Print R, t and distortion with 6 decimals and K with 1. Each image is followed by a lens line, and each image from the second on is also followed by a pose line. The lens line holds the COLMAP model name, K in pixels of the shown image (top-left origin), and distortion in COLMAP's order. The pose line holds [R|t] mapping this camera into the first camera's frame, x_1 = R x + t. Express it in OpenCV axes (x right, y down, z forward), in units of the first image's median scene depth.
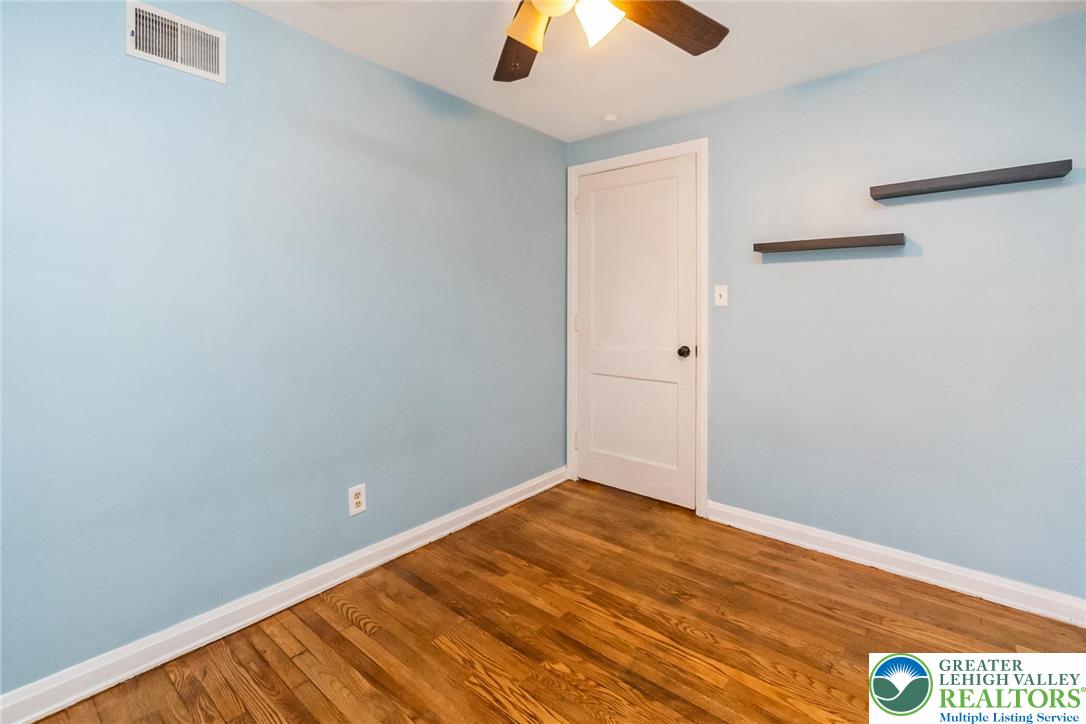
lens RADIAL K [[502.3, 0, 542.6], [0, 502.3, 304.5], [0, 0, 1]] dist [-0.000428, 0.000031]
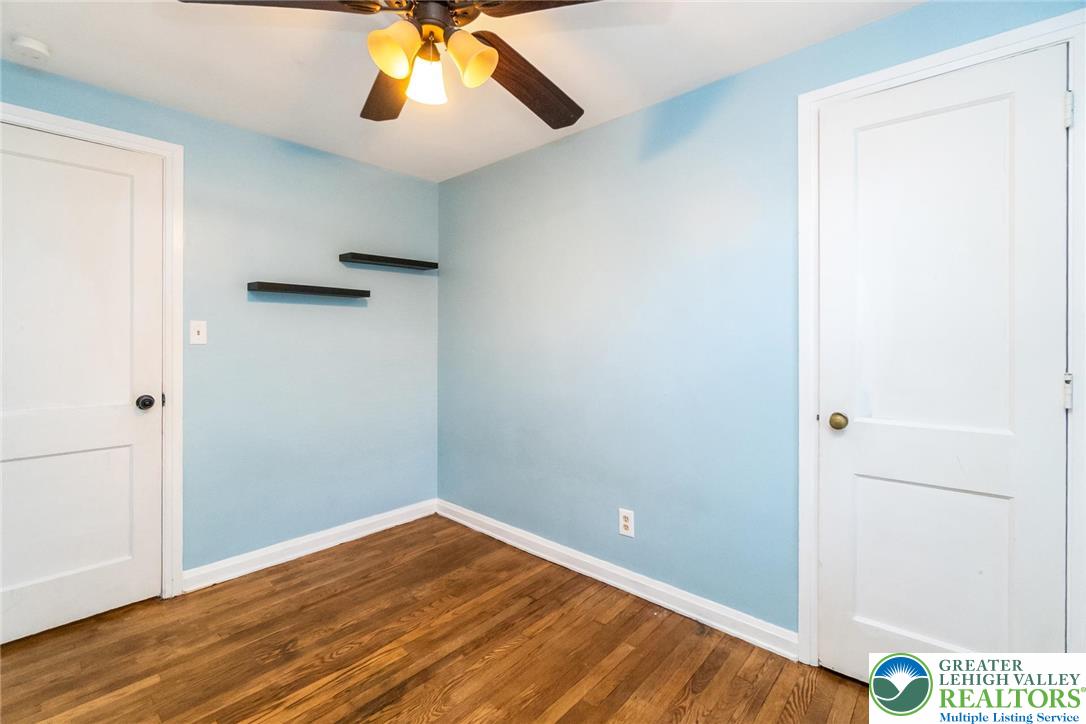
lens RADIAL K [[488.3, 0, 541.8], [0, 488.3, 339.8], [0, 0, 1]] dist [-0.015977, 0.000605]
pose [[0.010066, -0.007763, 0.999919, -0.634053], [0.000083, 0.999970, 0.007763, -0.014425], [-0.999949, 0.000005, 0.010066, 0.504537]]
